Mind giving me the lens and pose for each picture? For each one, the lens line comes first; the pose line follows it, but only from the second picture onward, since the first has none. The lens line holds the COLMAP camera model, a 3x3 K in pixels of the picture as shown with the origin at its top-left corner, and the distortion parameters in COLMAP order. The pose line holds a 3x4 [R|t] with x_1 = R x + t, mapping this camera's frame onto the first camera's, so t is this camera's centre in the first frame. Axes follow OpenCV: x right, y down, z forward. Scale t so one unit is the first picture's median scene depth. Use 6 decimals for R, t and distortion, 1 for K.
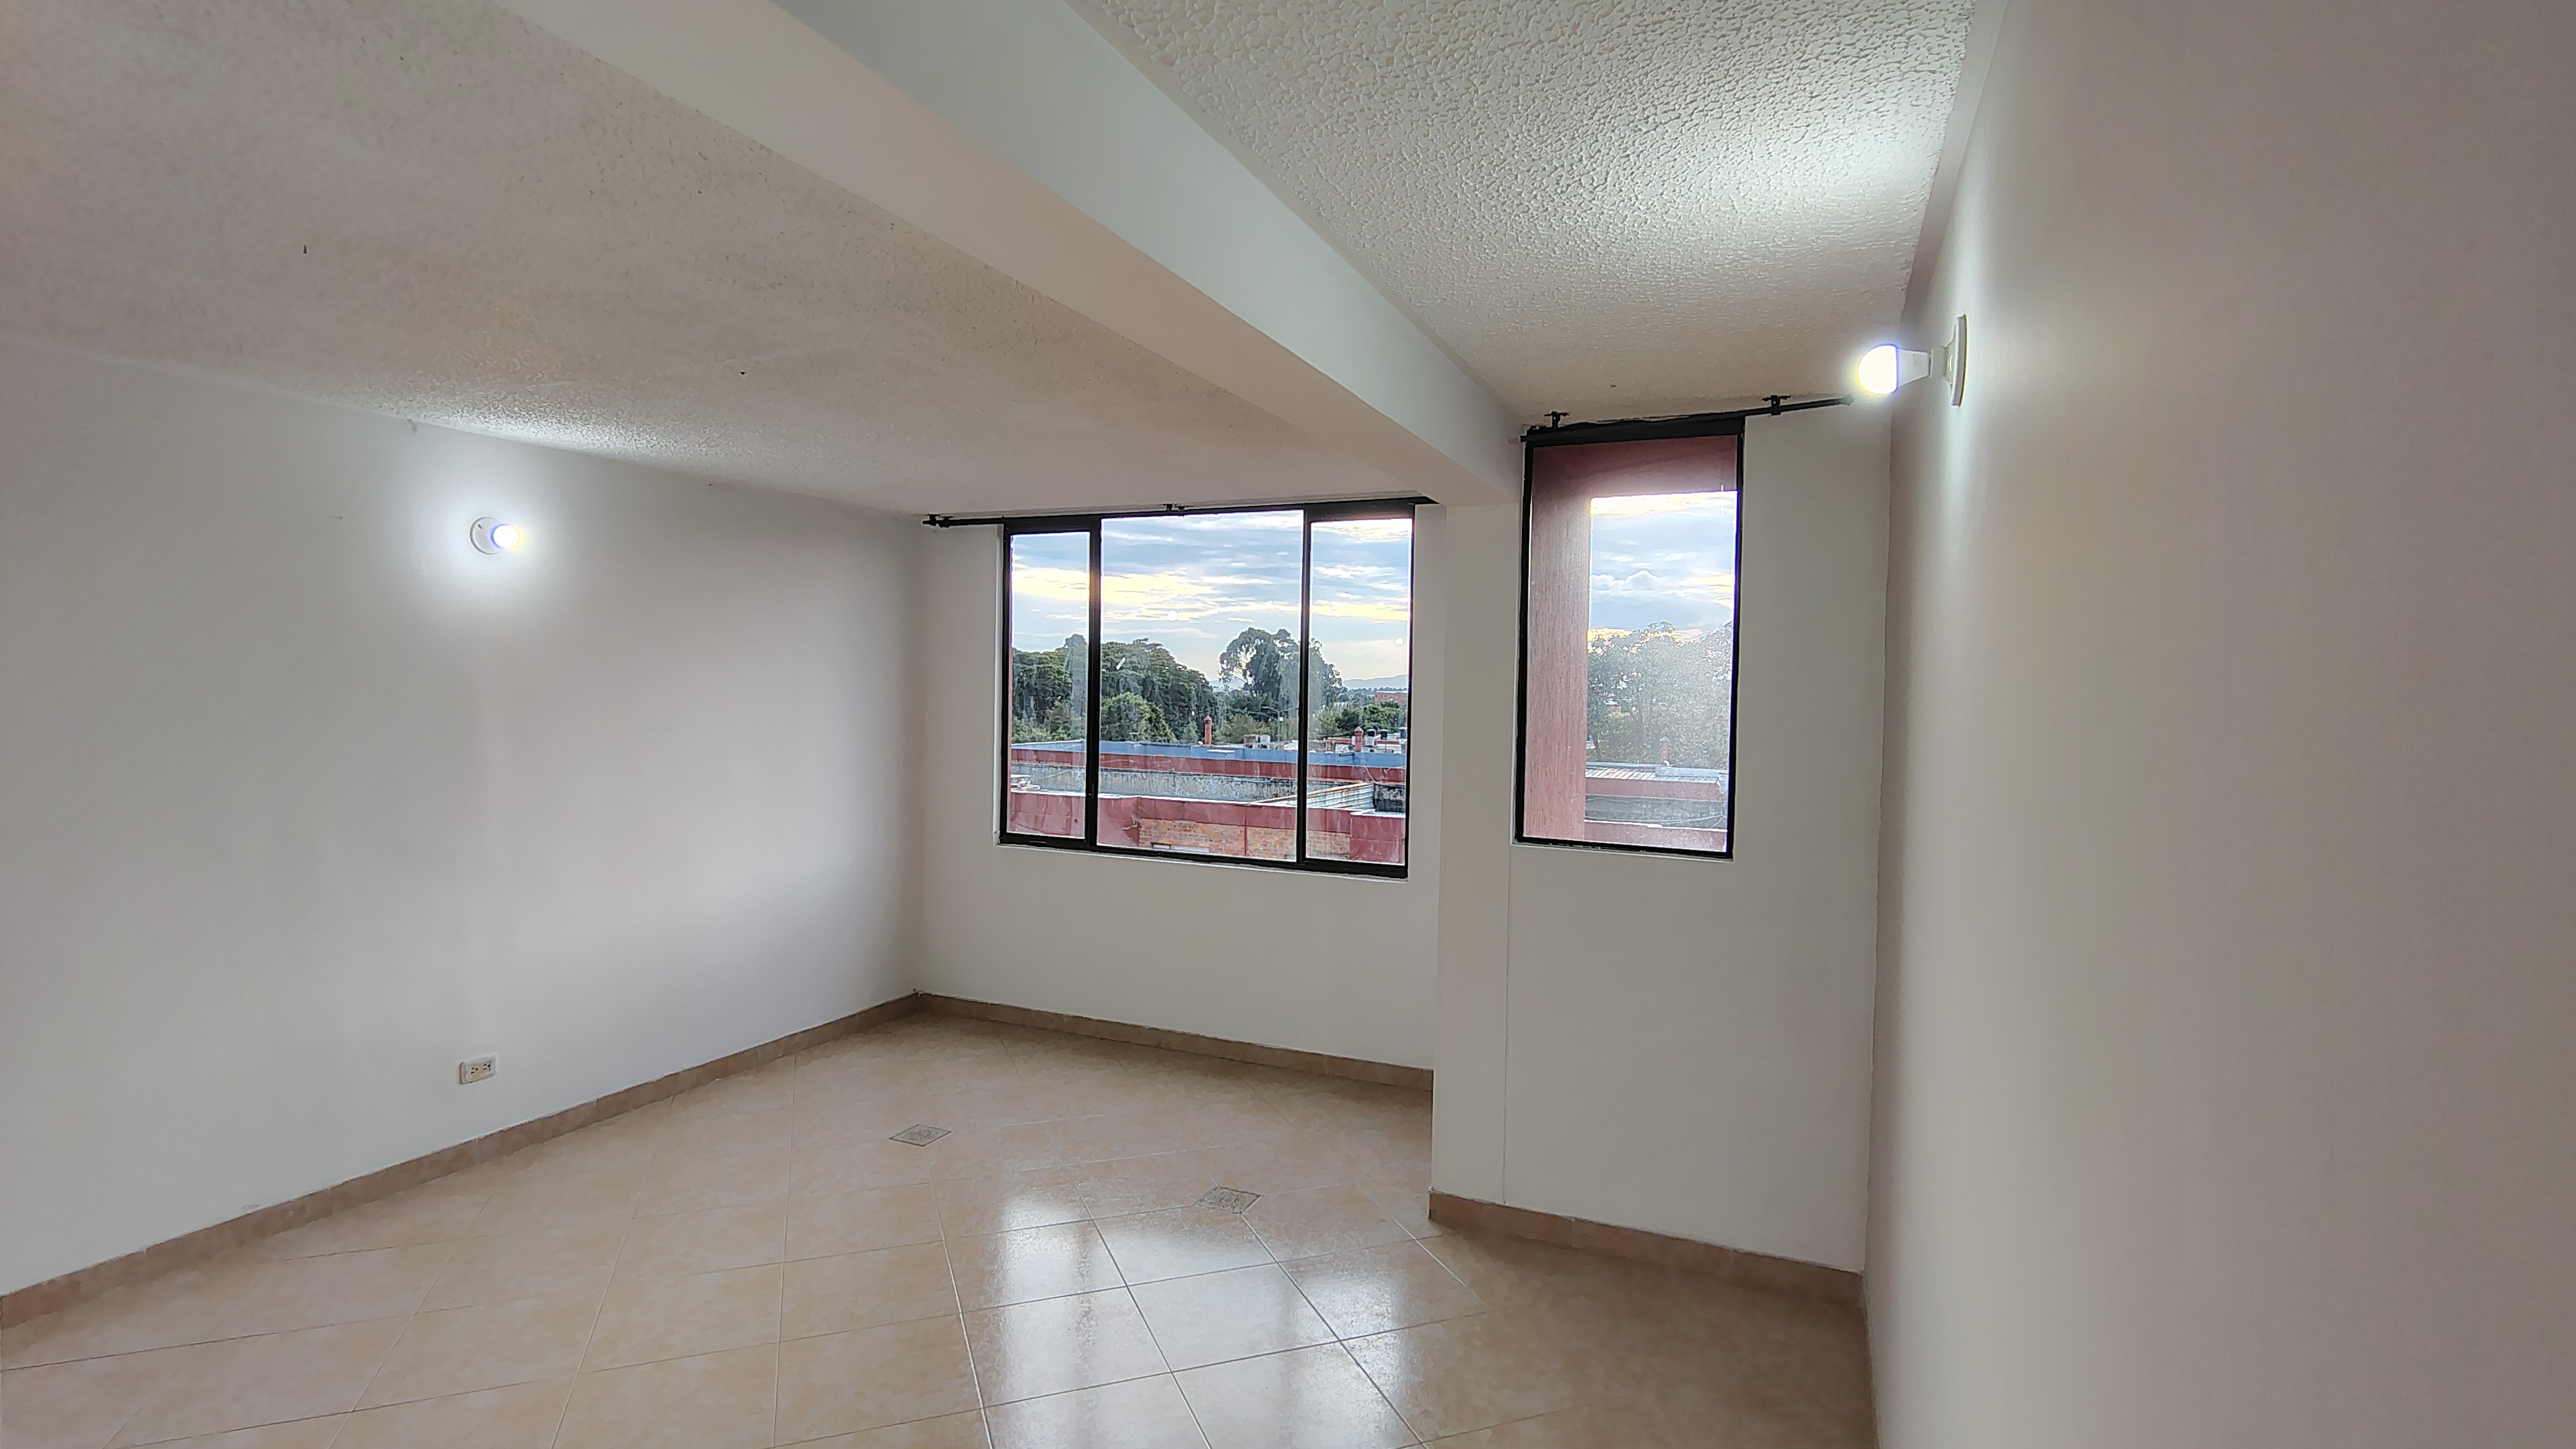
lens RADIAL K [[1202.4, 0, 1273.1], [0, 1202.4, 719.2], [0, 0, 1]] dist [-0.012204, 0.004894]
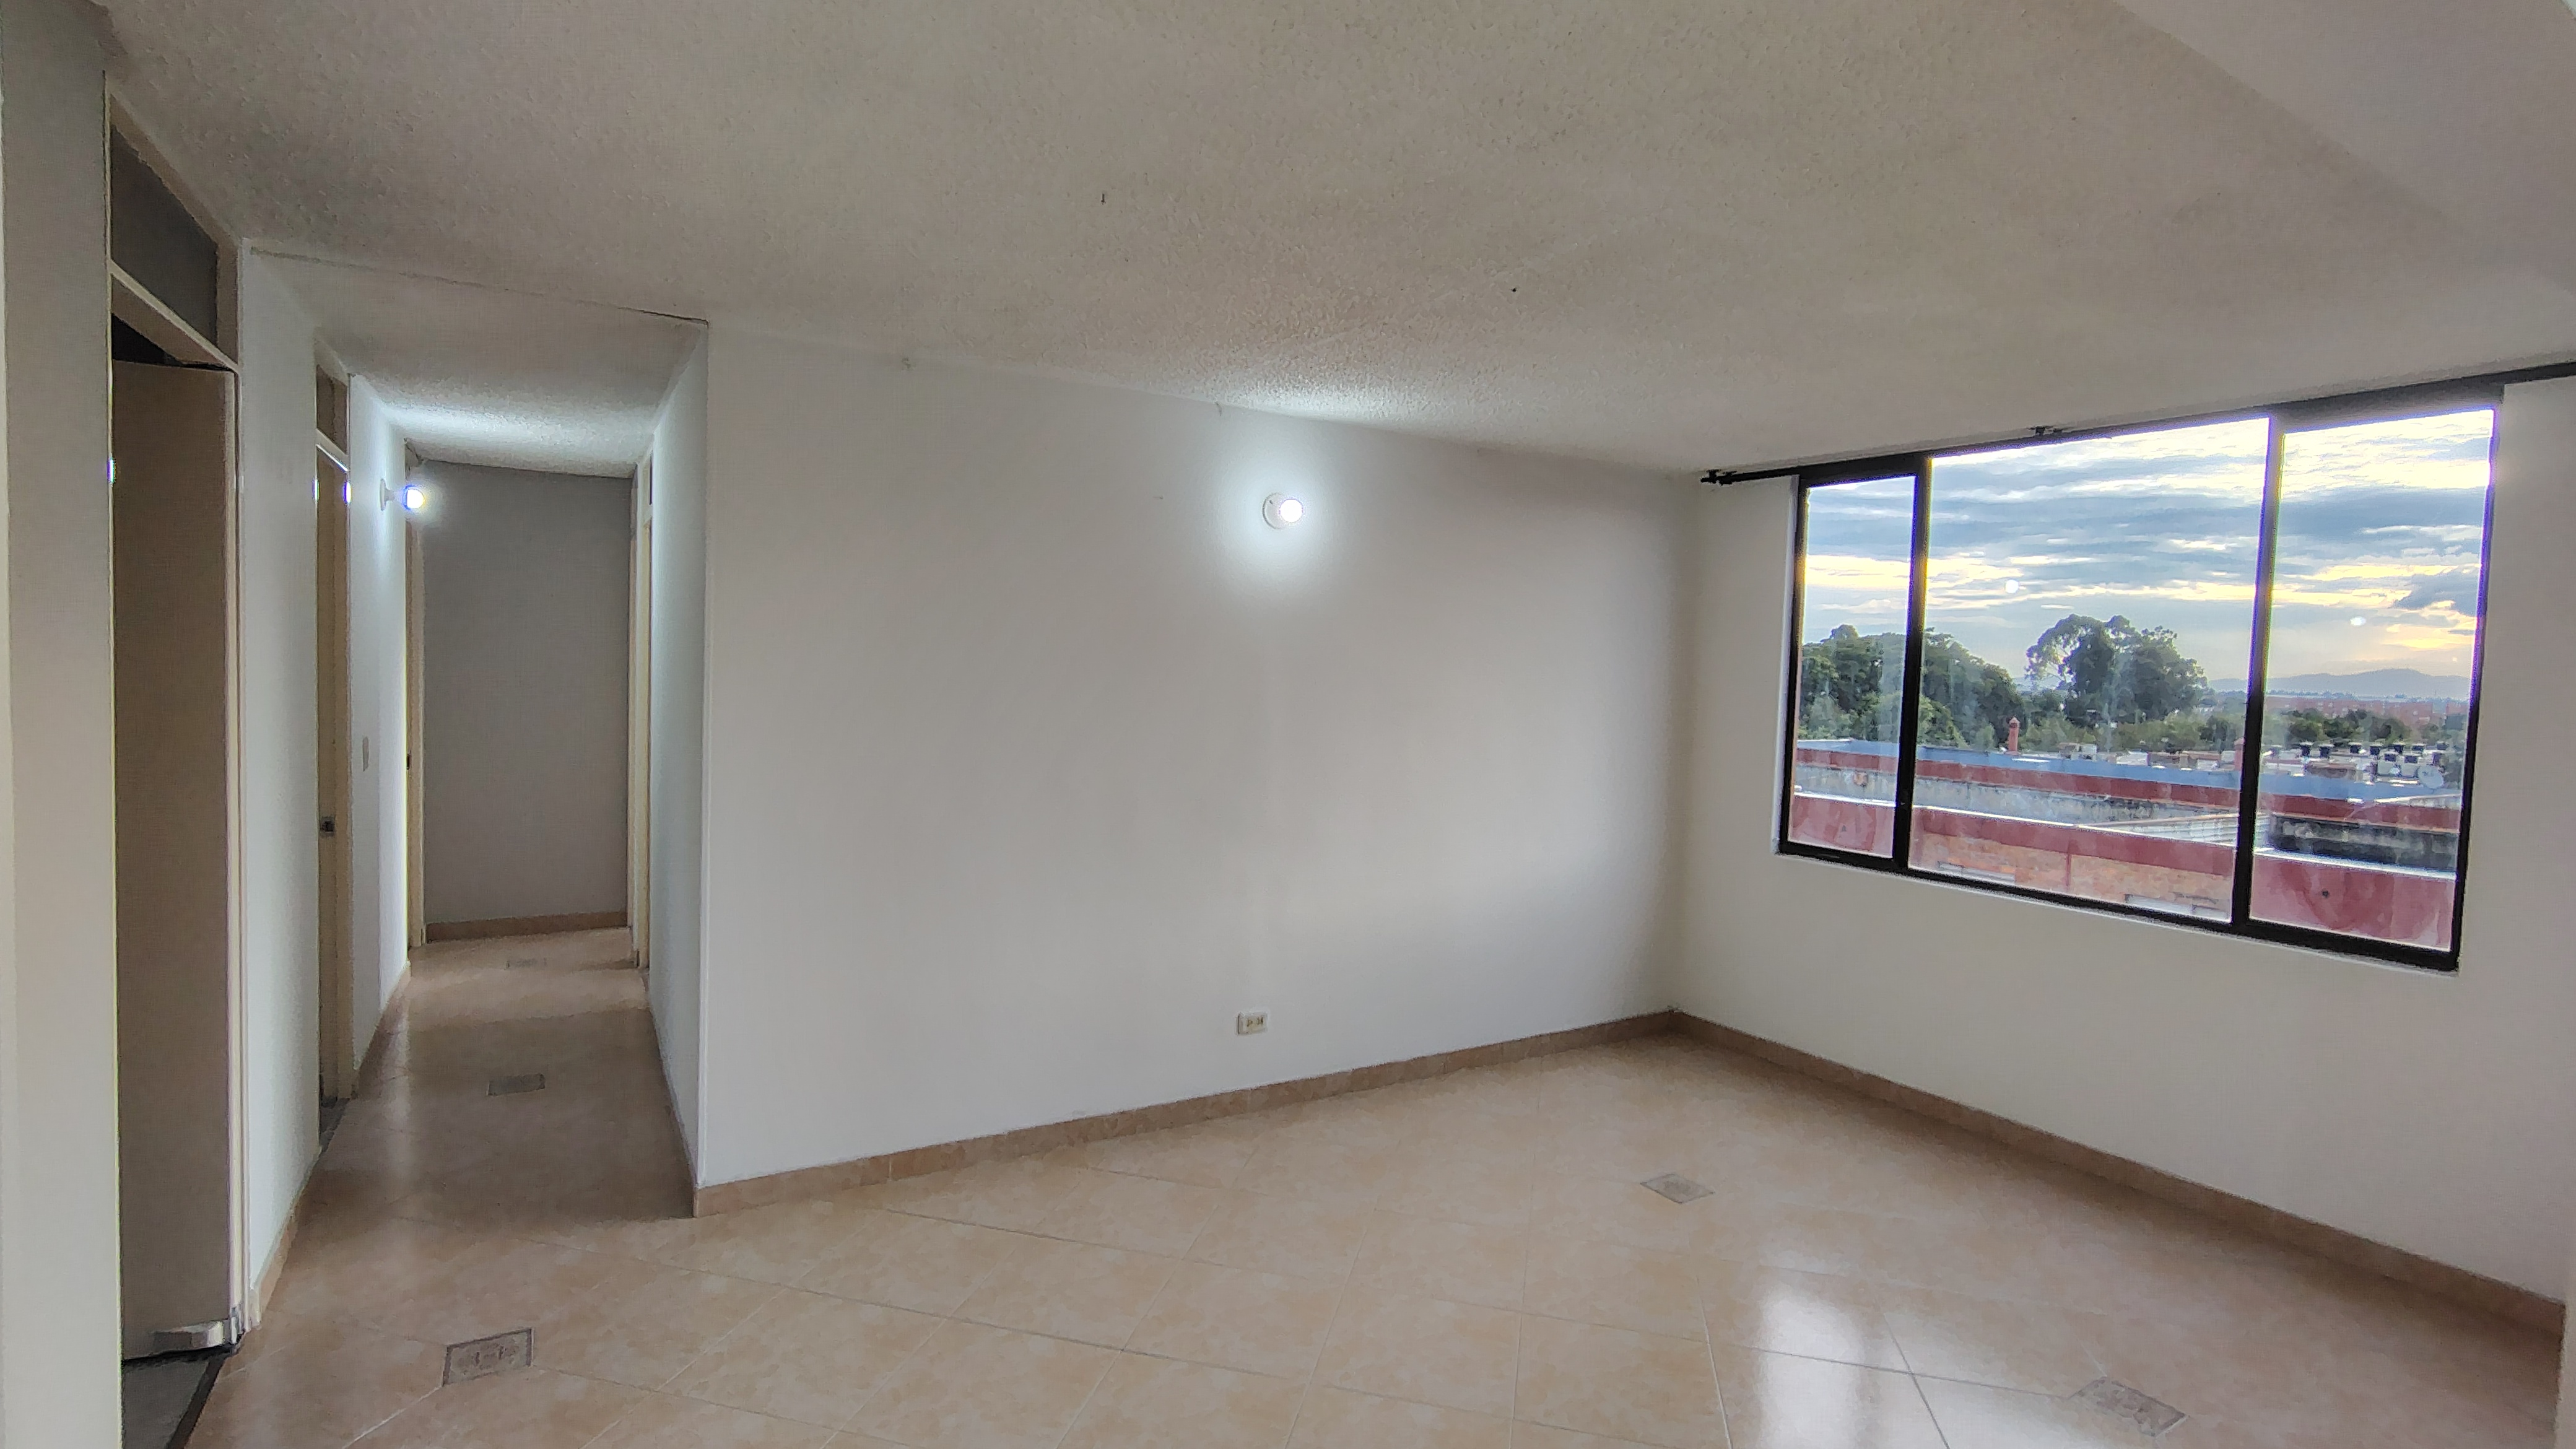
lens RADIAL K [[1202.4, 0, 1273.1], [0, 1202.4, 719.2], [0, 0, 1]] dist [-0.012204, 0.004894]
pose [[0.821718, 0.036922, -0.568697, -0.050557], [-0.032795, 0.999309, 0.017493, 0.006824], [0.568950, 0.004276, 0.822361, 0.117757]]
